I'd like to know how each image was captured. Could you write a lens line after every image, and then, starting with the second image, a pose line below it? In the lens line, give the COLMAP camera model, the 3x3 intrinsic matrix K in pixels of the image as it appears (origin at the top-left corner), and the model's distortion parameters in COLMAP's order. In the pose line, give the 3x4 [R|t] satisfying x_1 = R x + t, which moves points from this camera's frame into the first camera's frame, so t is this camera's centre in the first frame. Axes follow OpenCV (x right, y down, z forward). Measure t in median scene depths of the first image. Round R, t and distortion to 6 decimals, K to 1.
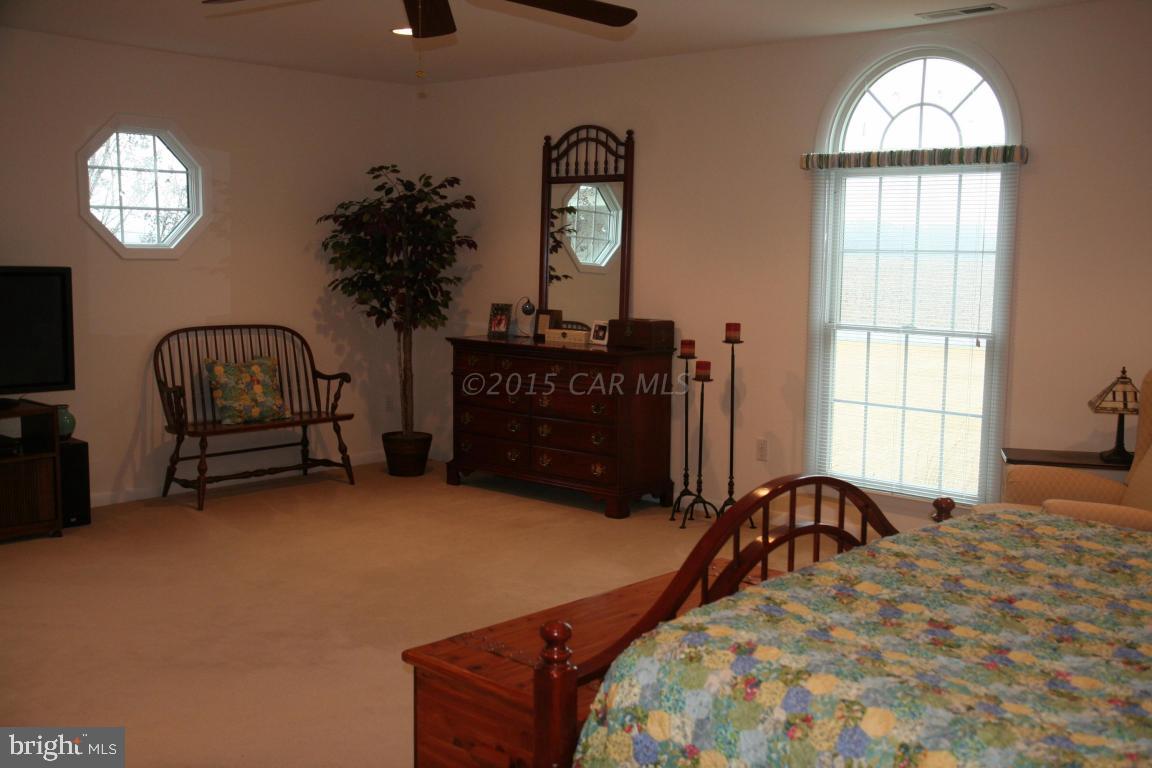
lens RADIAL K [[1185.3, 0, 575.7], [0, 1185.3, 383.3], [0, 0, 1]] dist [-0.012078, 0.000000]
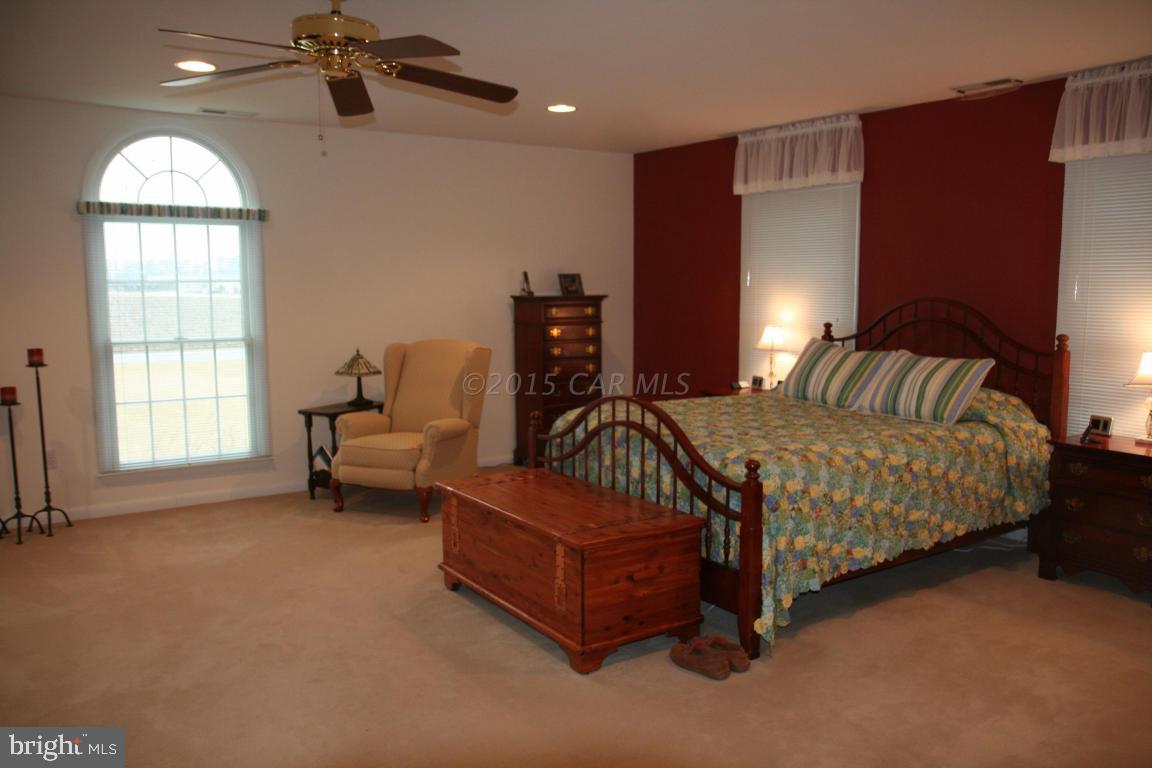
lens RADIAL K [[911.5, 0, 575.9], [0, 911.5, 387.7], [0, 0, 1]] dist [-0.080795, 0.085646]
pose [[0.239494, -0.121367, 0.963282, -0.597718], [0.112760, 0.988919, 0.096563, -0.041545], [-0.964328, 0.085494, 0.250526, 0.331797]]
